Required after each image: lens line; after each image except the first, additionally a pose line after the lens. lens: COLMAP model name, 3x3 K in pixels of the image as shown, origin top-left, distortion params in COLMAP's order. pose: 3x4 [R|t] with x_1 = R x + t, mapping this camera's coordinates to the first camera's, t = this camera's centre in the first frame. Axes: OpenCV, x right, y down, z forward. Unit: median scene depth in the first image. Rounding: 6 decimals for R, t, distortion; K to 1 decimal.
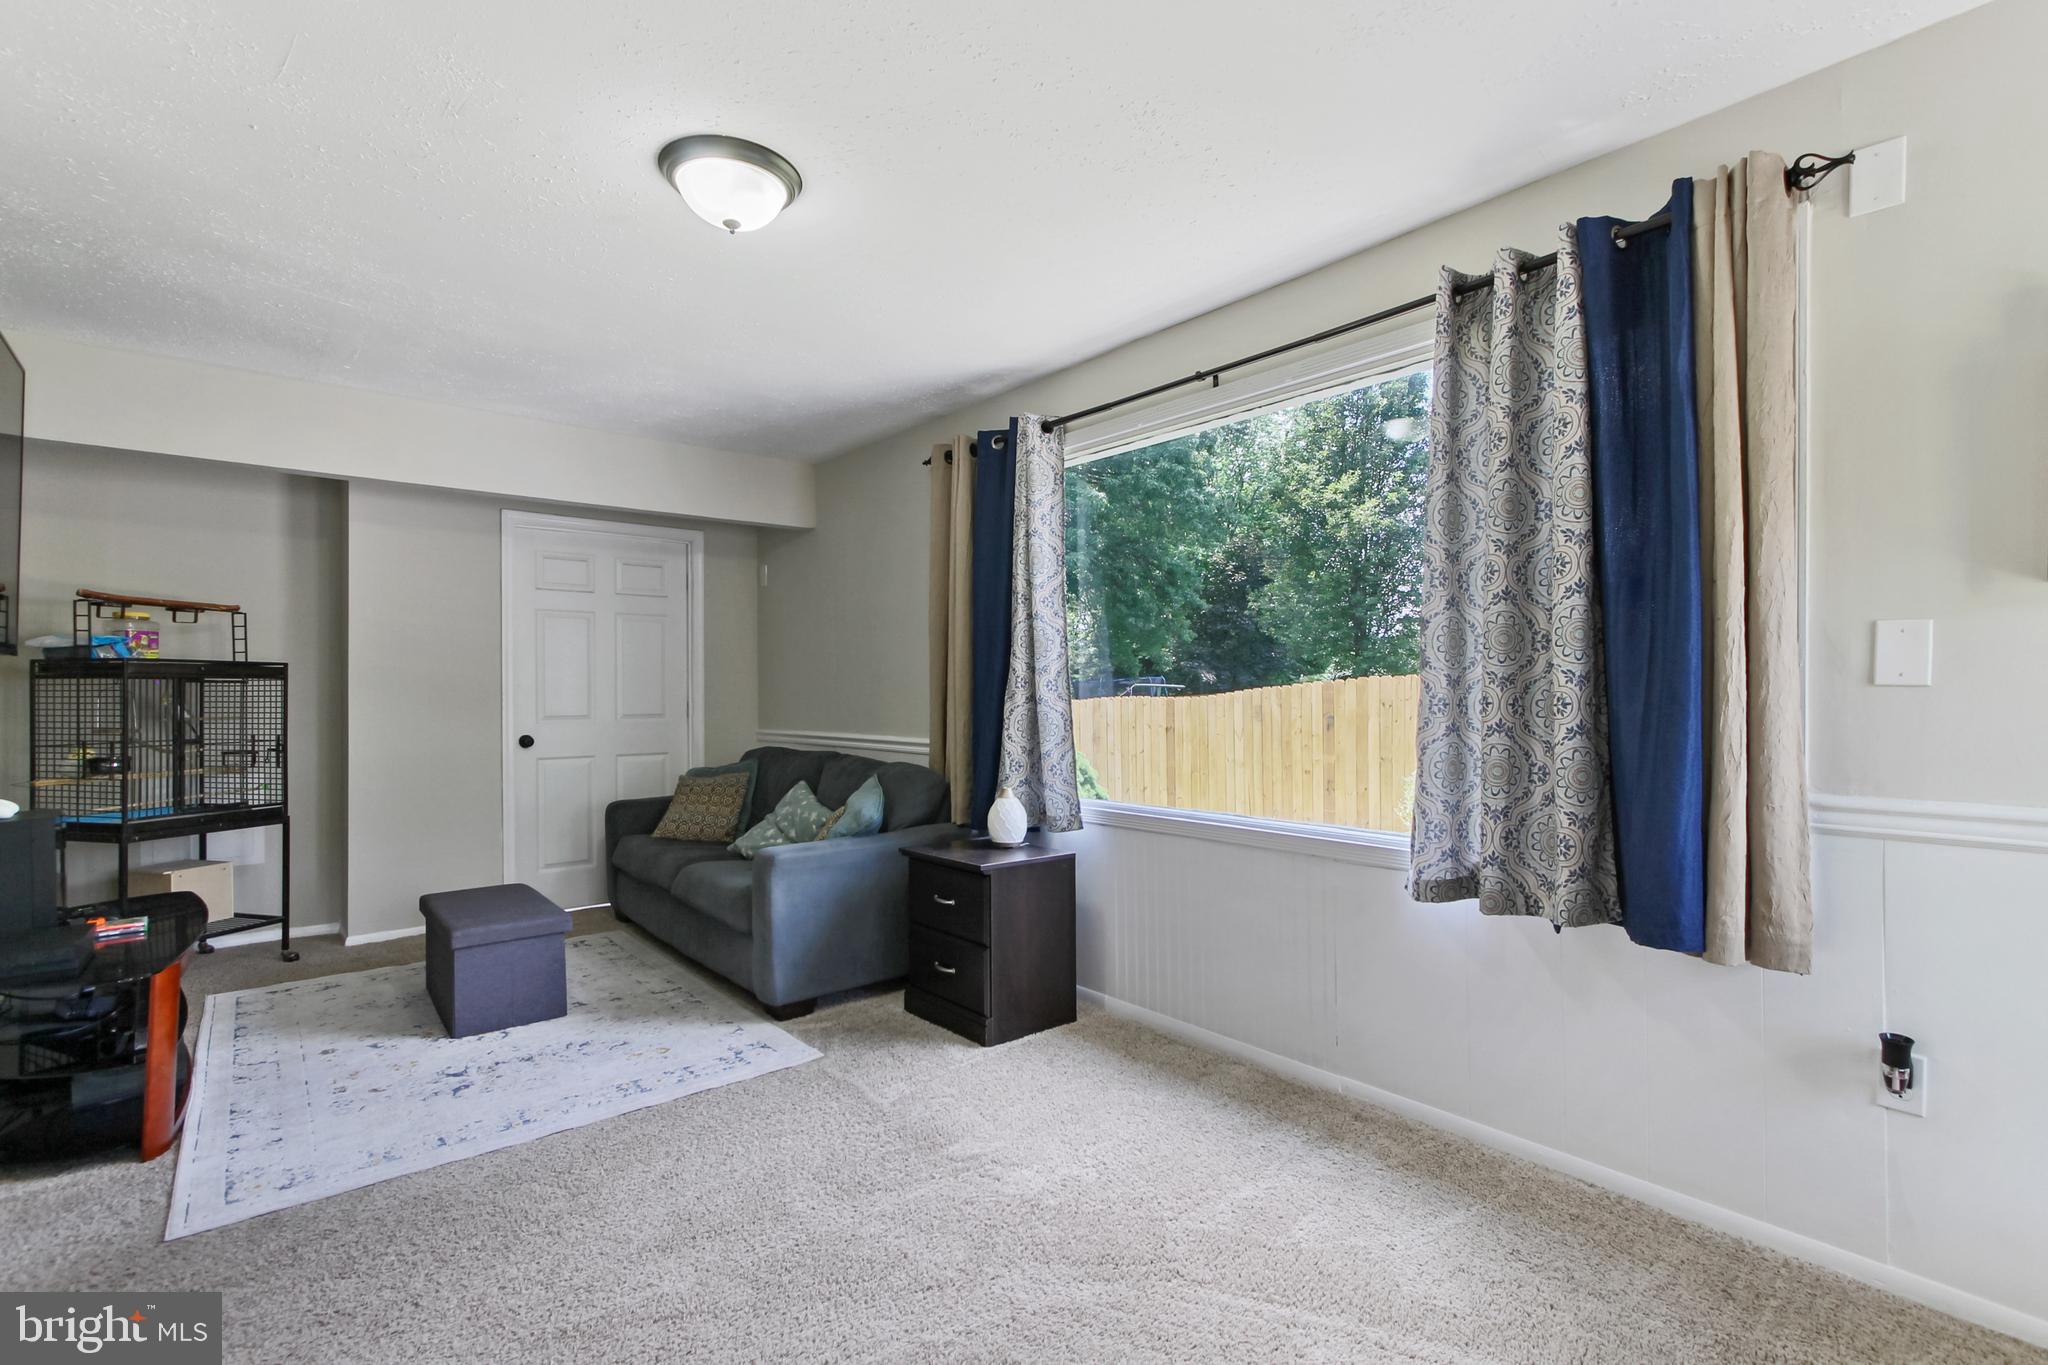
lens RADIAL K [[948.4, 0, 1030.4], [0, 948.4, 706.1], [0, 0, 1]] dist [-0.003161, 0.009047]
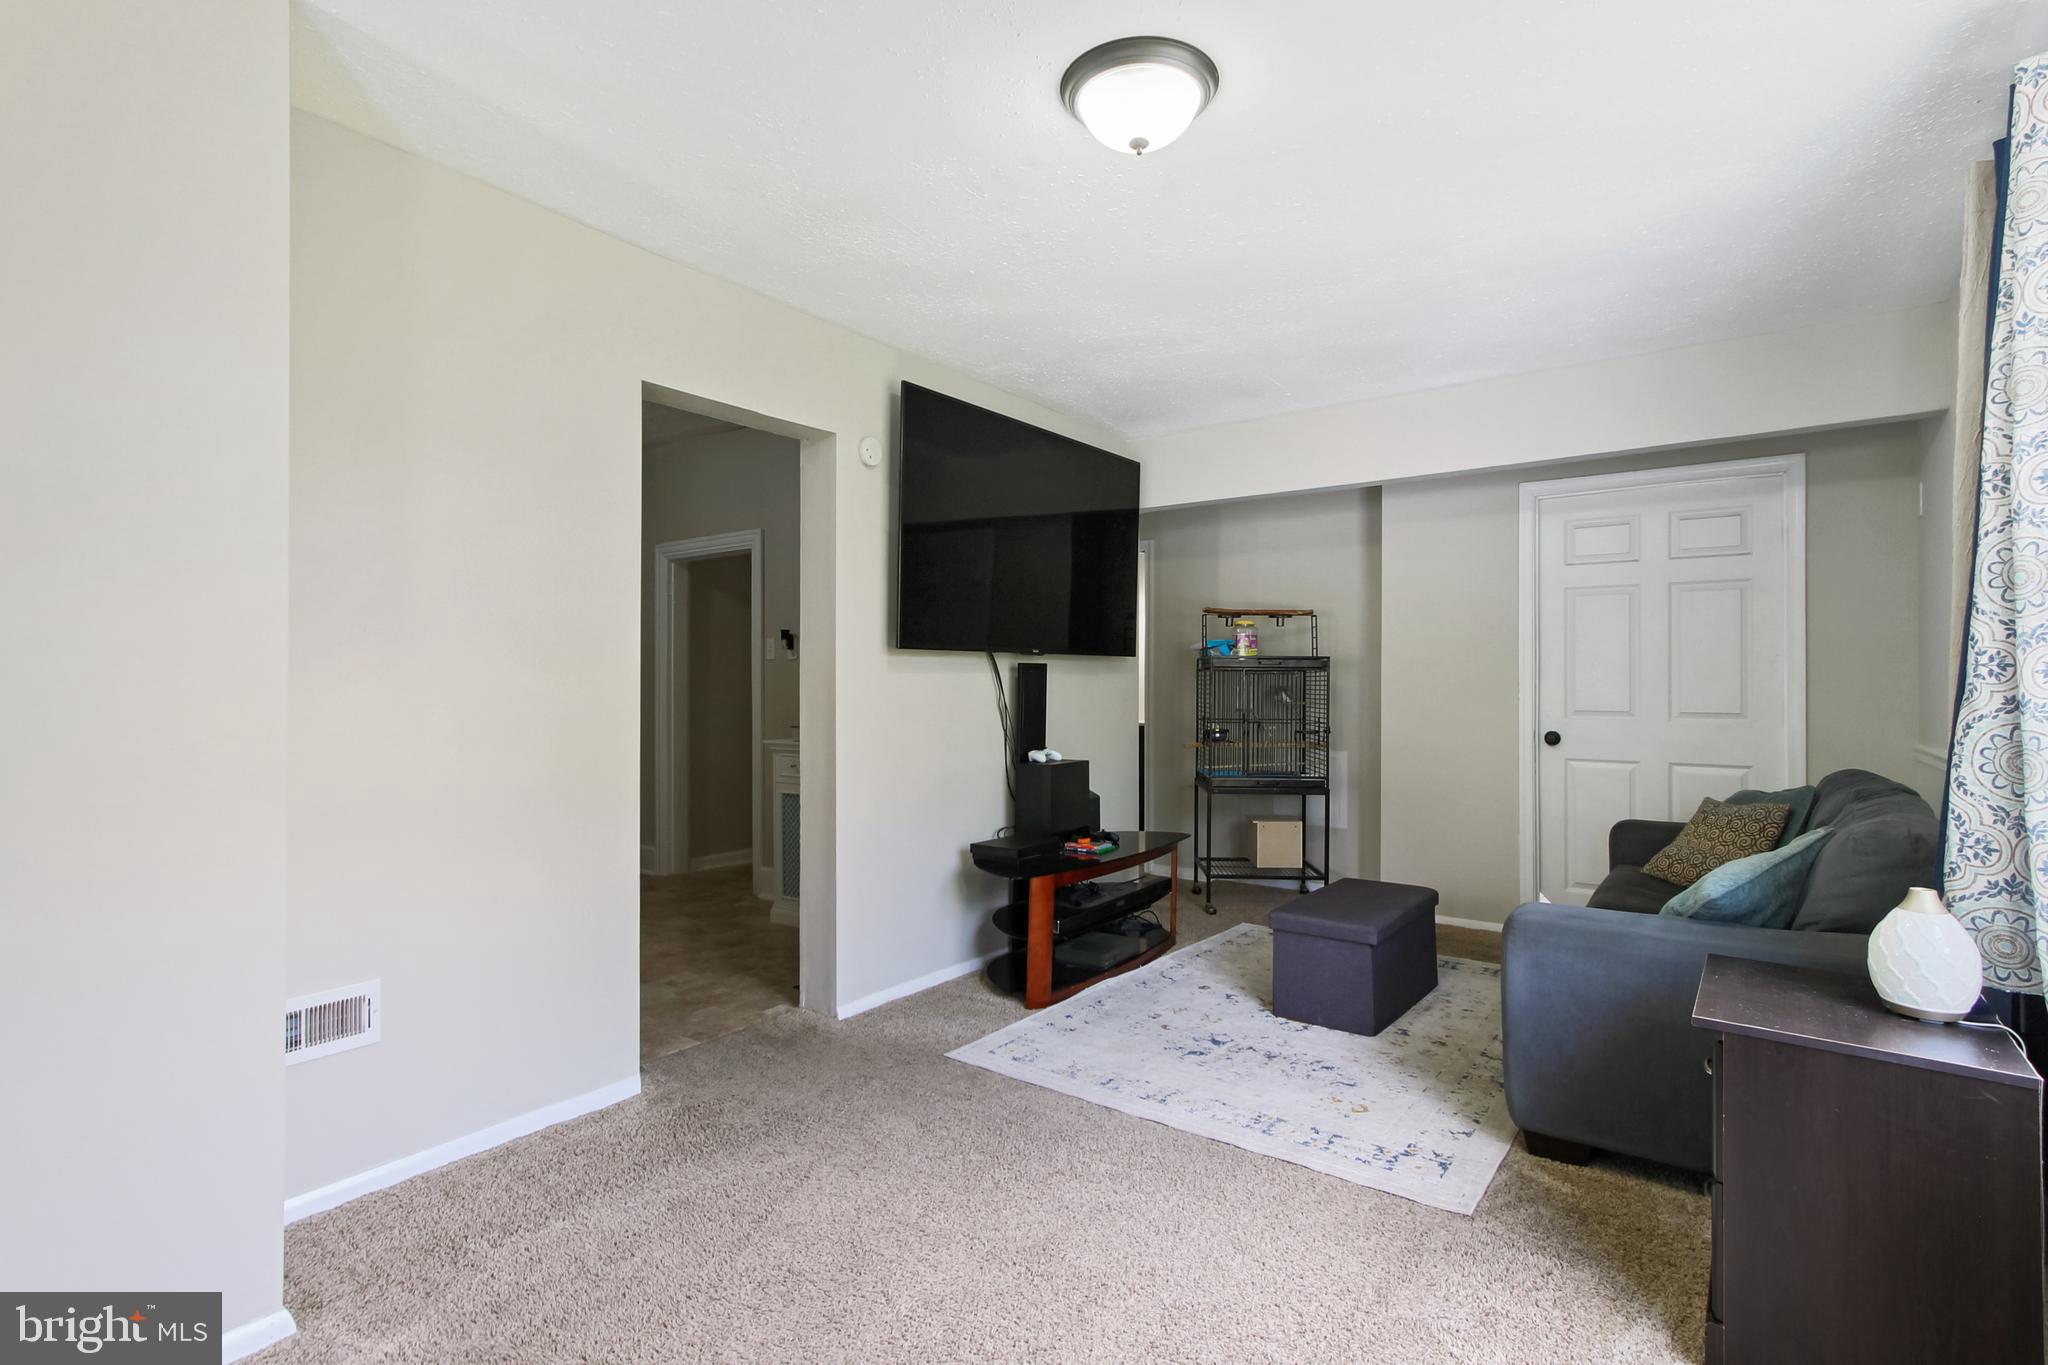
lens RADIAL K [[969.7, 0, 1037.0], [0, 969.7, 684.9], [0, 0, 1]] dist [0.004122, 0.000704]
pose [[0.235286, 0.006449, -0.971905, 0.359377], [-0.017669, 0.999841, 0.002357, -0.009434], [0.971765, 0.016618, 0.235363, 0.485709]]
